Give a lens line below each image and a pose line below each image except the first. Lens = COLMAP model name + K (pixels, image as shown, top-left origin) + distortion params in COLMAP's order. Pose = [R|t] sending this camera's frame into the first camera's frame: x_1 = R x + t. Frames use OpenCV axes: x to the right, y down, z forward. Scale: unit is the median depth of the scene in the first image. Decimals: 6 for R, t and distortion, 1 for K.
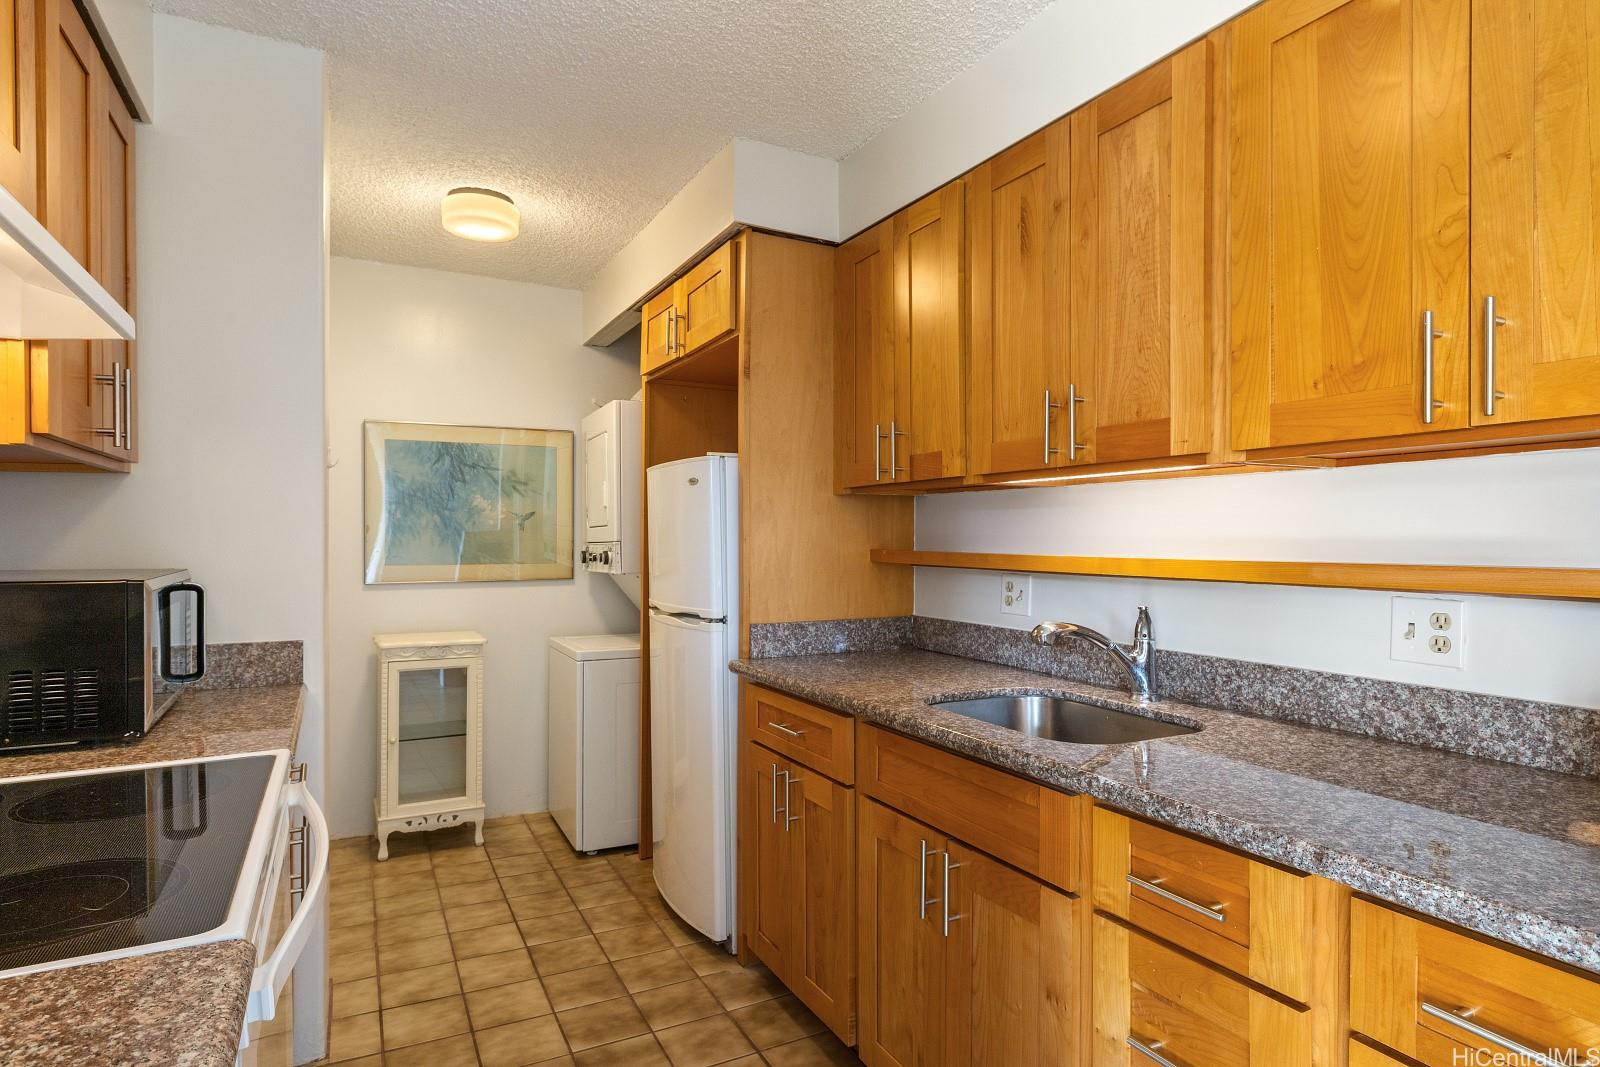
lens RADIAL K [[877.4, 0, 805.7], [0, 877.4, 540.9], [0, 0, 1]] dist [0.004537, -0.001711]
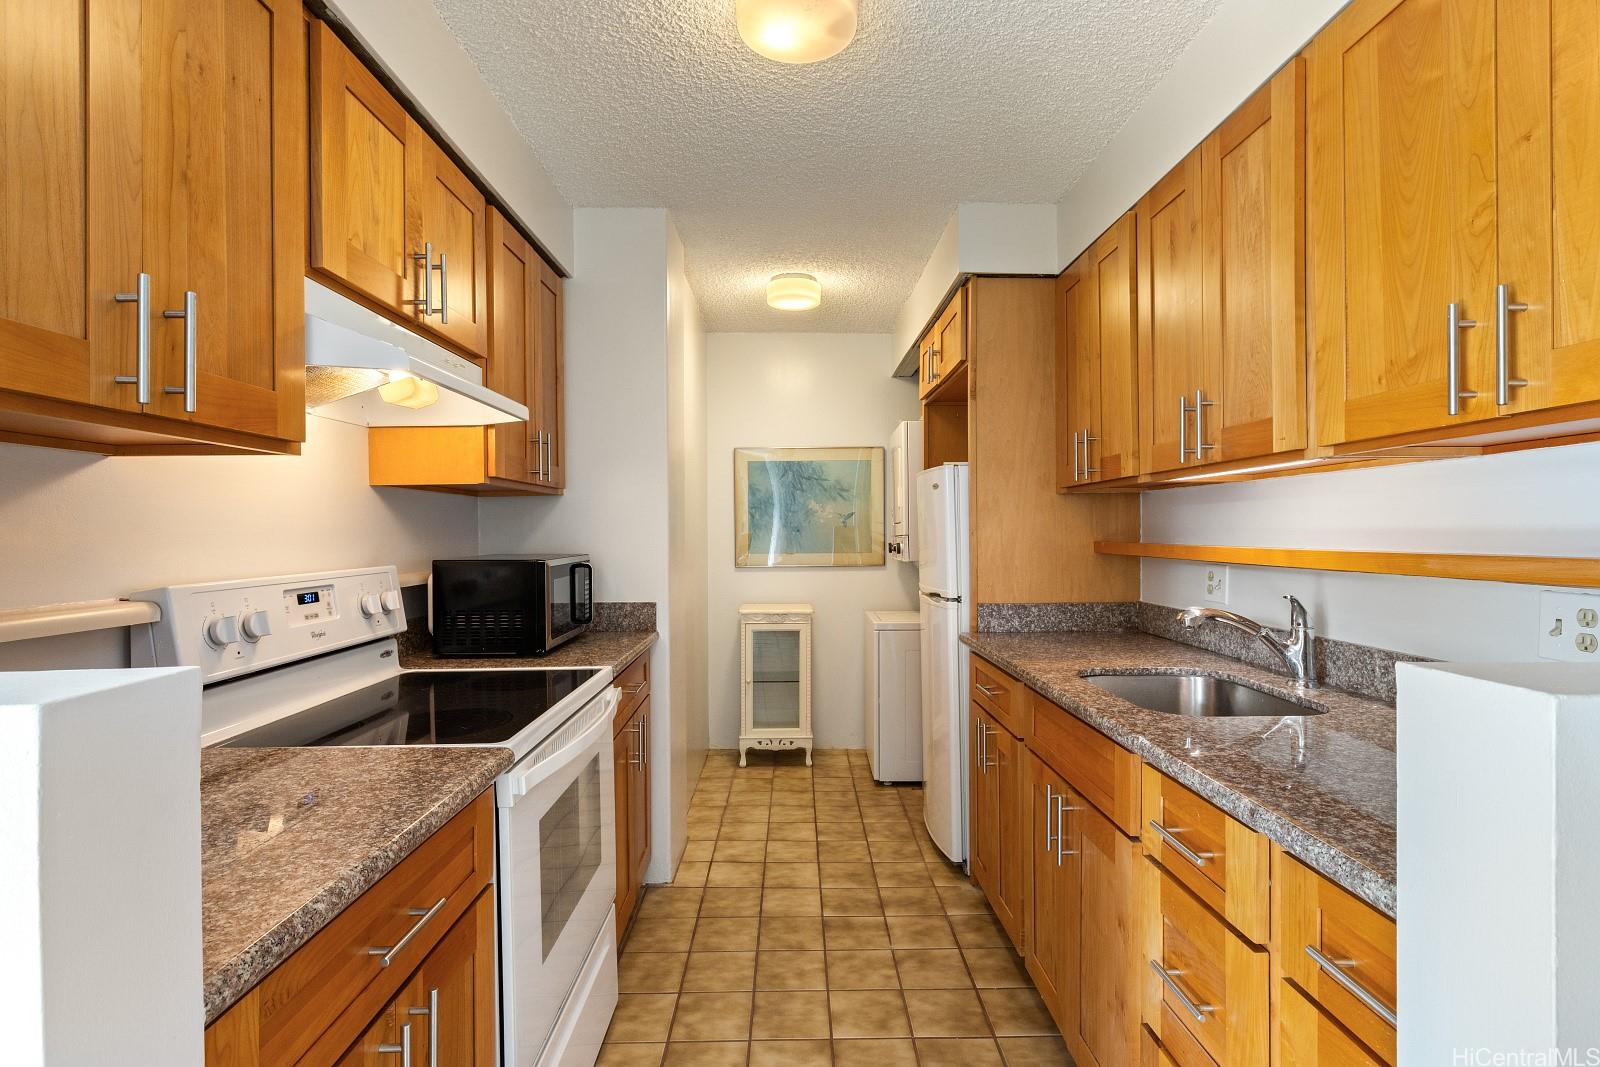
lens RADIAL K [[778.6, 0, 801.7], [0, 778.6, 535.6], [0, 0, 1]] dist [-0.004099, 0.002962]
pose [[0.891029, -0.004736, -0.453922, 0.249466], [0.005458, 0.999985, 0.000280, -0.000124], [0.453914, -0.002727, 0.891041, -0.073712]]
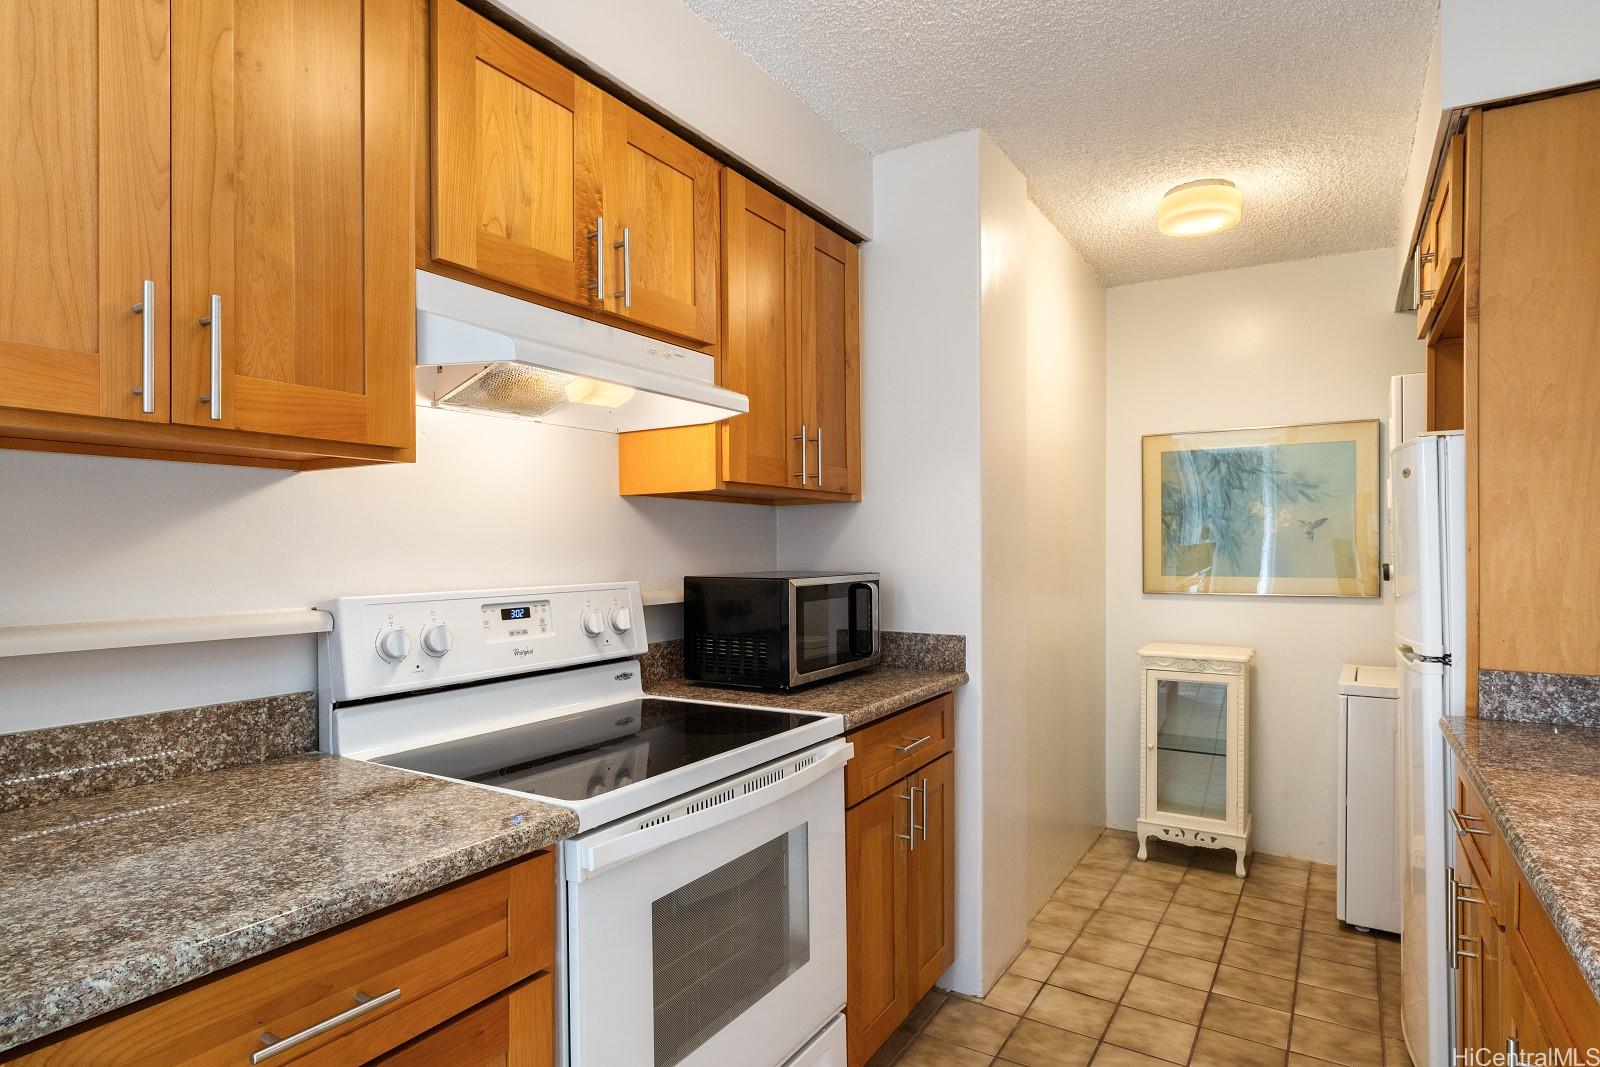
lens RADIAL K [[877.4, 0, 804.1], [0, 877.4, 552.9], [0, 0, 1]] dist [0.004537, -0.001711]
pose [[0.510155, 0.001151, -0.860081, 0.323730], [-0.000178, 0.999999, 0.001232, 0.000583], [0.860082, -0.000476, 0.510155, 0.206049]]
